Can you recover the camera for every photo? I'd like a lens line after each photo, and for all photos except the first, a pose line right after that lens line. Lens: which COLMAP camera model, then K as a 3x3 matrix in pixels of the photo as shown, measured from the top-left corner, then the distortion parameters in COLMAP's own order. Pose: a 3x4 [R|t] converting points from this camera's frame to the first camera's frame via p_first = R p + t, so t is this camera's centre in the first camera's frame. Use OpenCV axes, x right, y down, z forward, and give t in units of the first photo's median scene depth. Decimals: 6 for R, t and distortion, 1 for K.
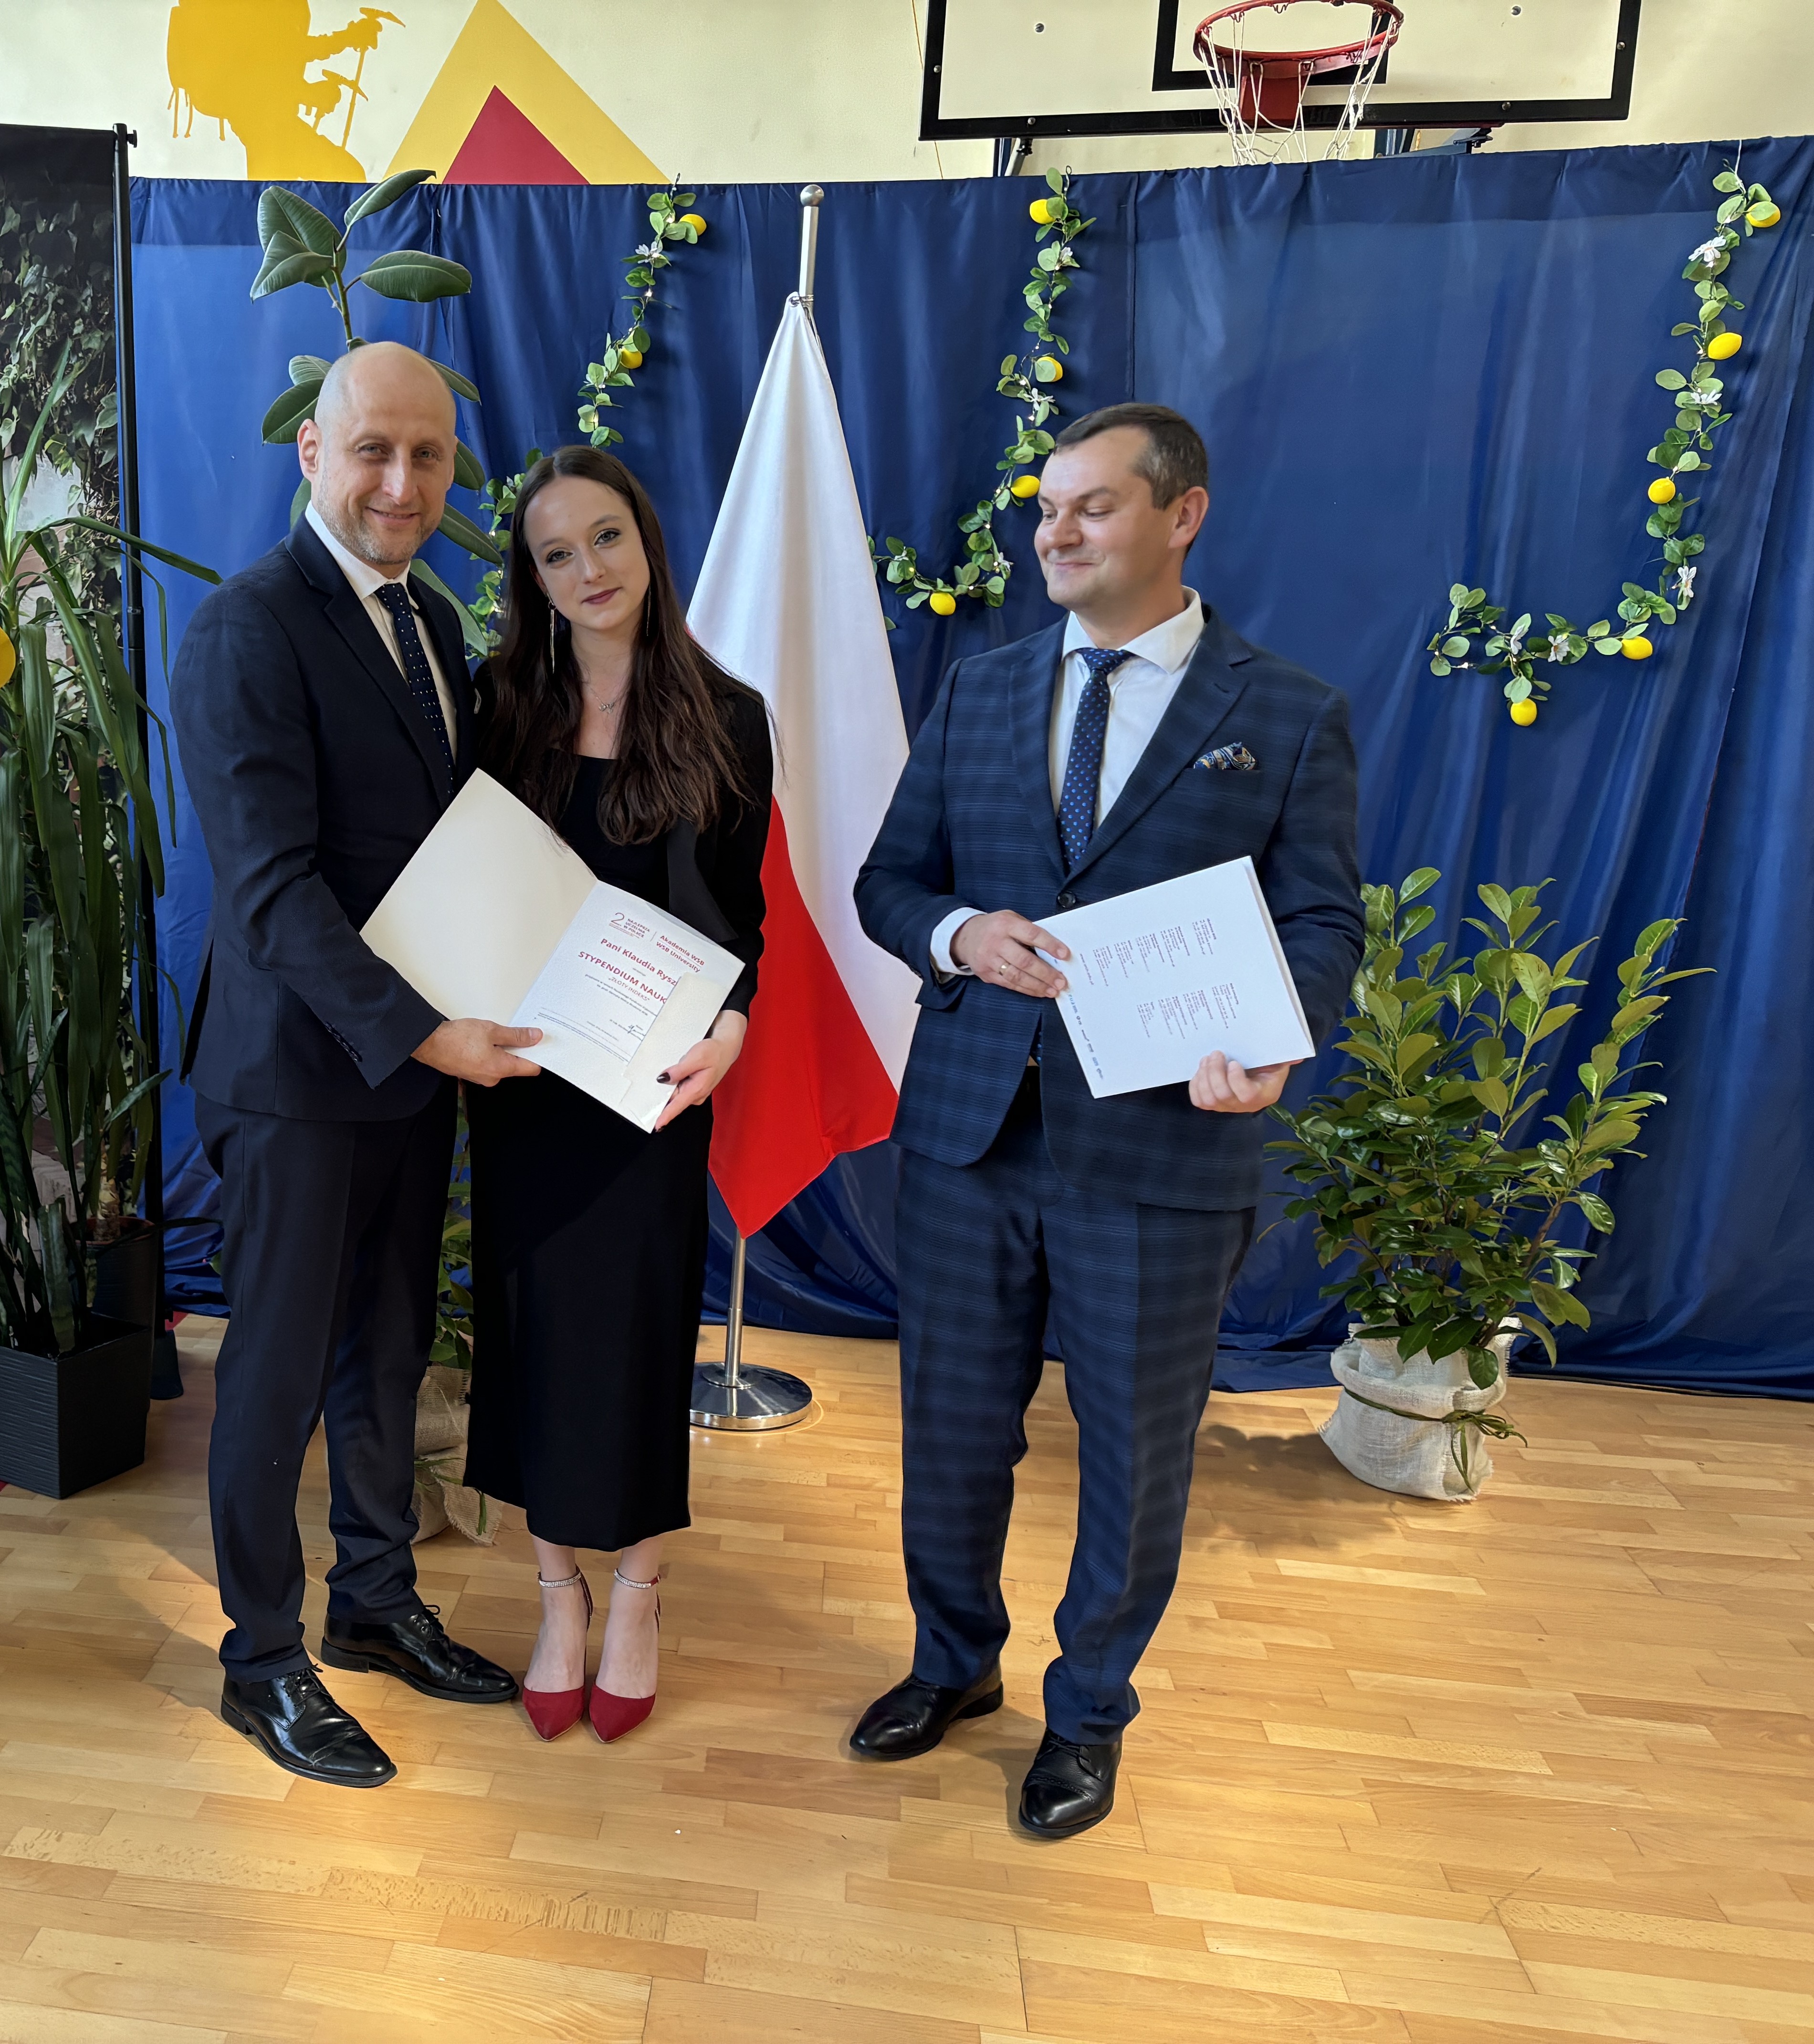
lens RADIAL K [[2092.3, 0, 420.7], [0, 2092.3, 1014.3], [0, 0, 1]] dist [0.016590, -0.016202]
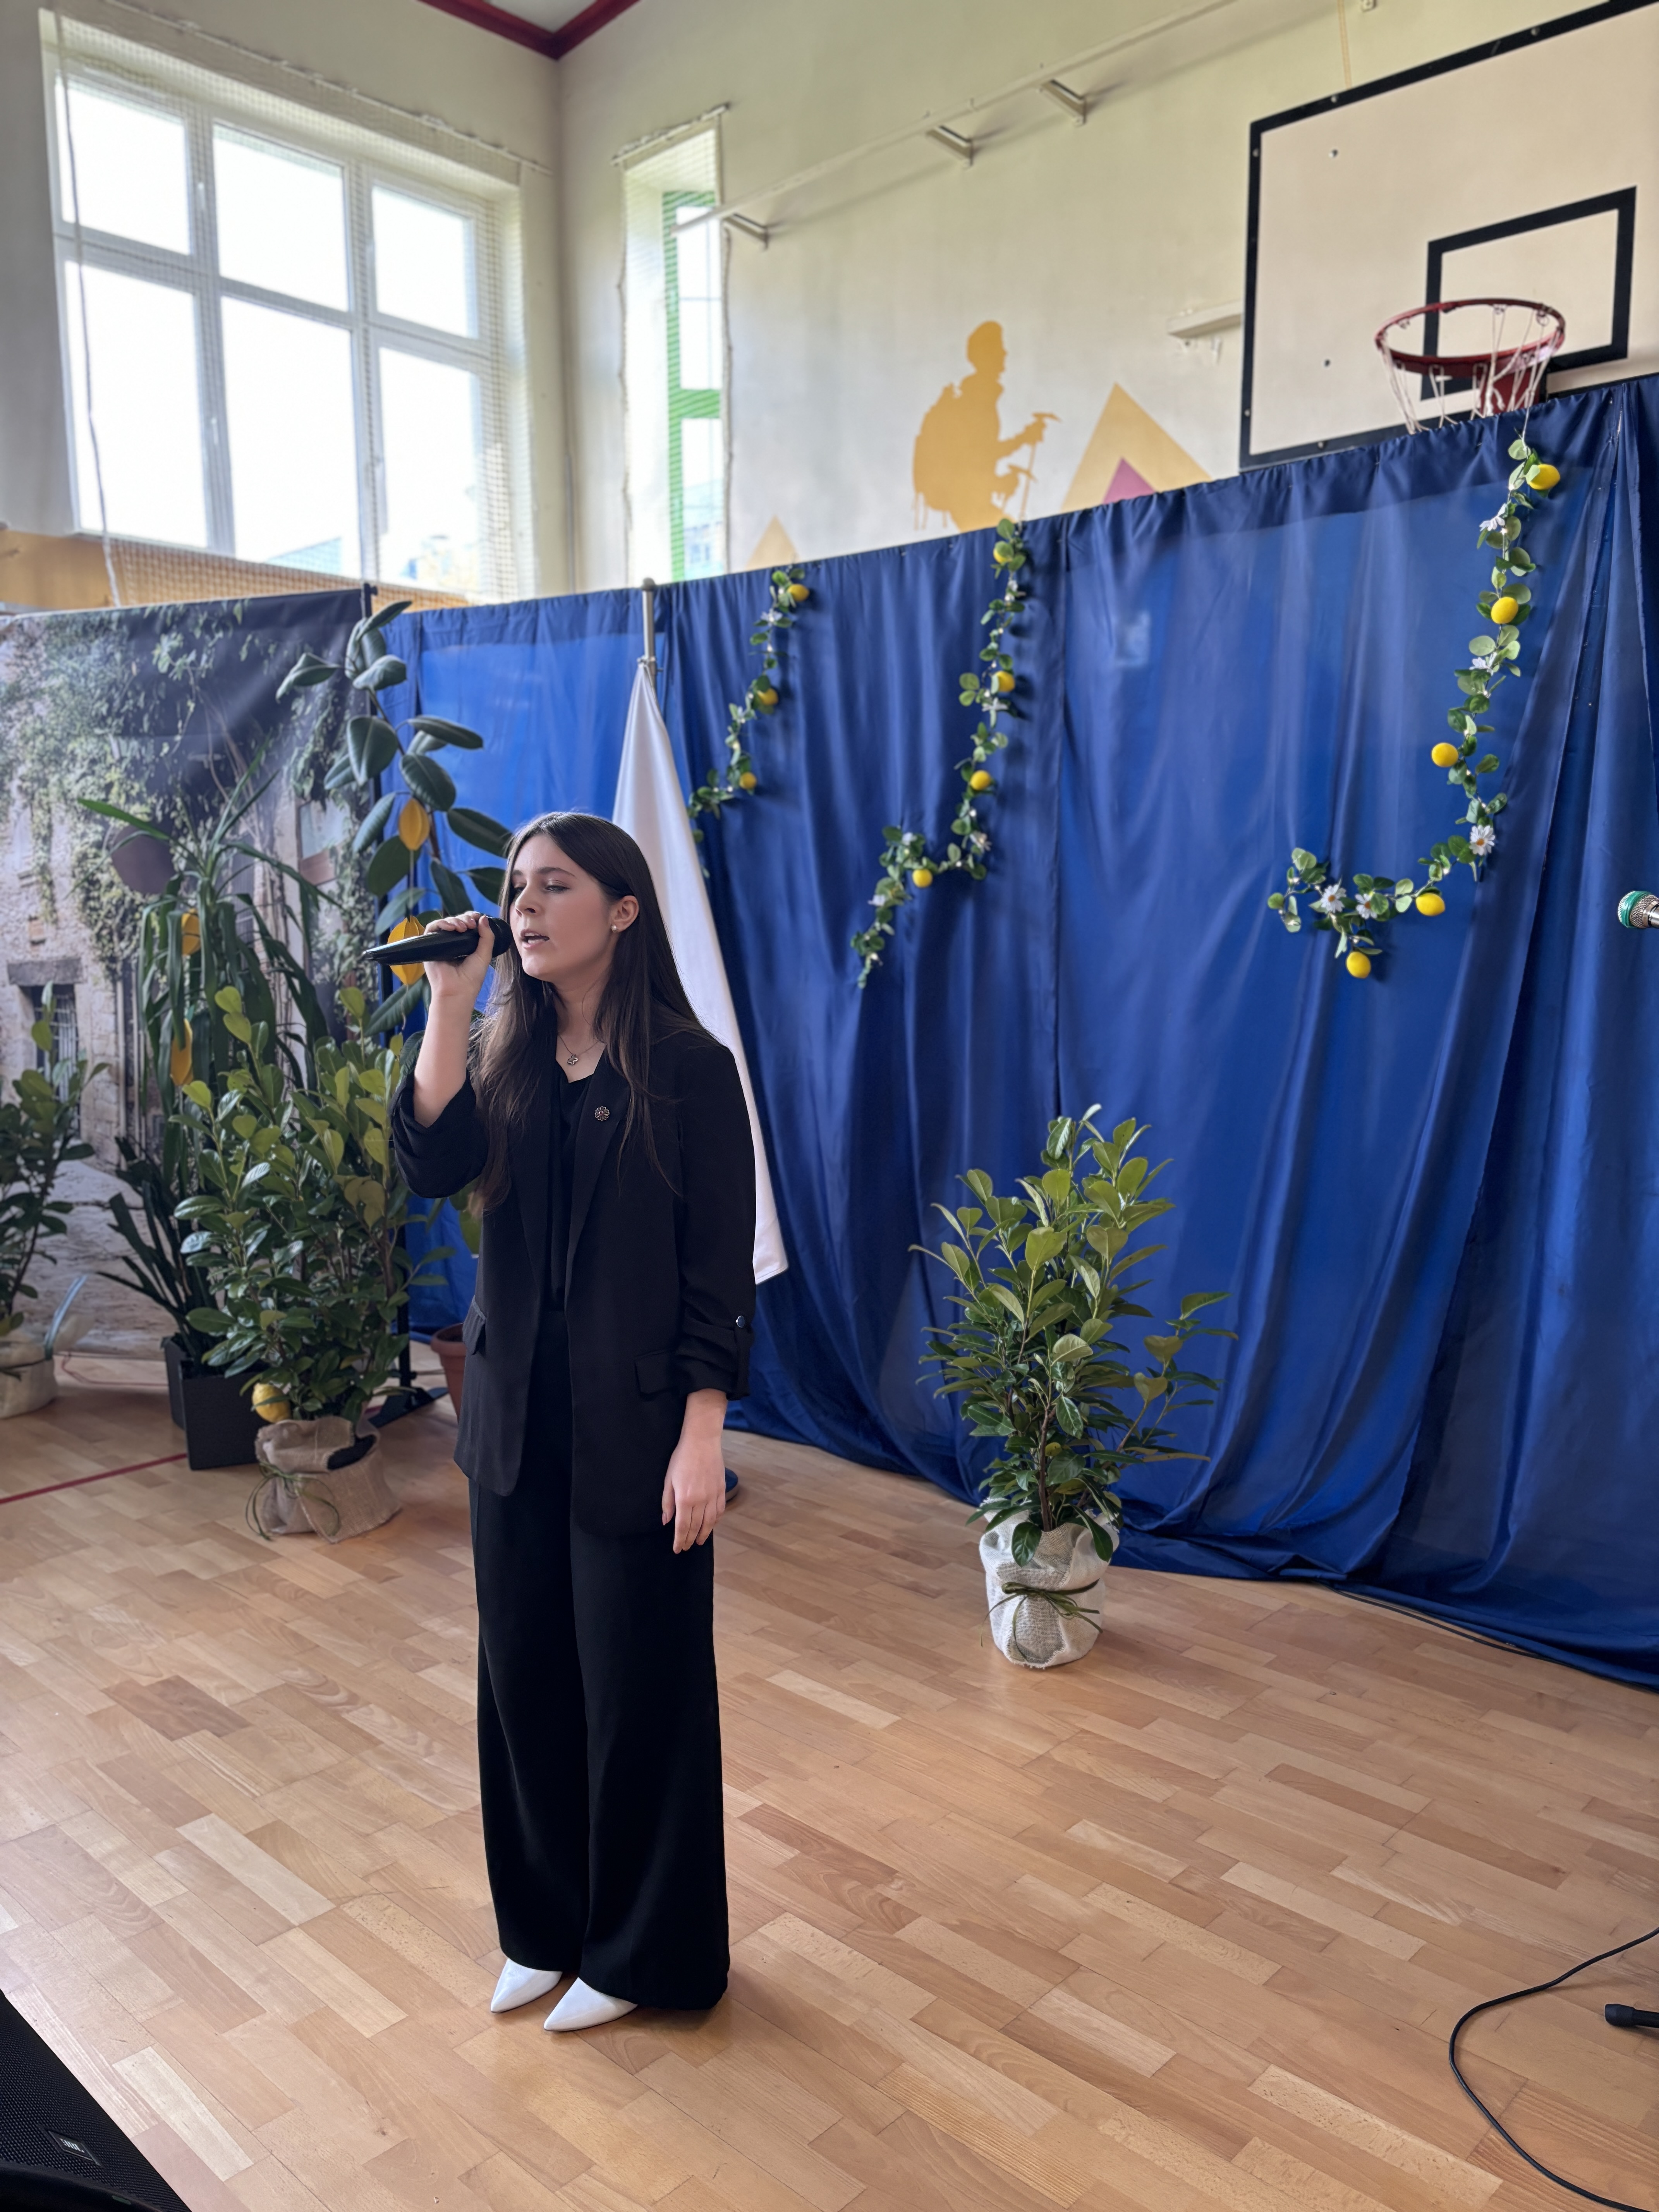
lens RADIAL K [[1665.8, 0, 839.9], [0, 1665.8, 1133.2], [0, 0, 1]] dist [0.005624, 0.001030]
pose [[0.850852, 0.055157, -0.522502, 0.755671], [-0.071728, 0.997358, -0.011519, -0.031416], [0.520486, 0.047279, 0.852560, 0.149522]]
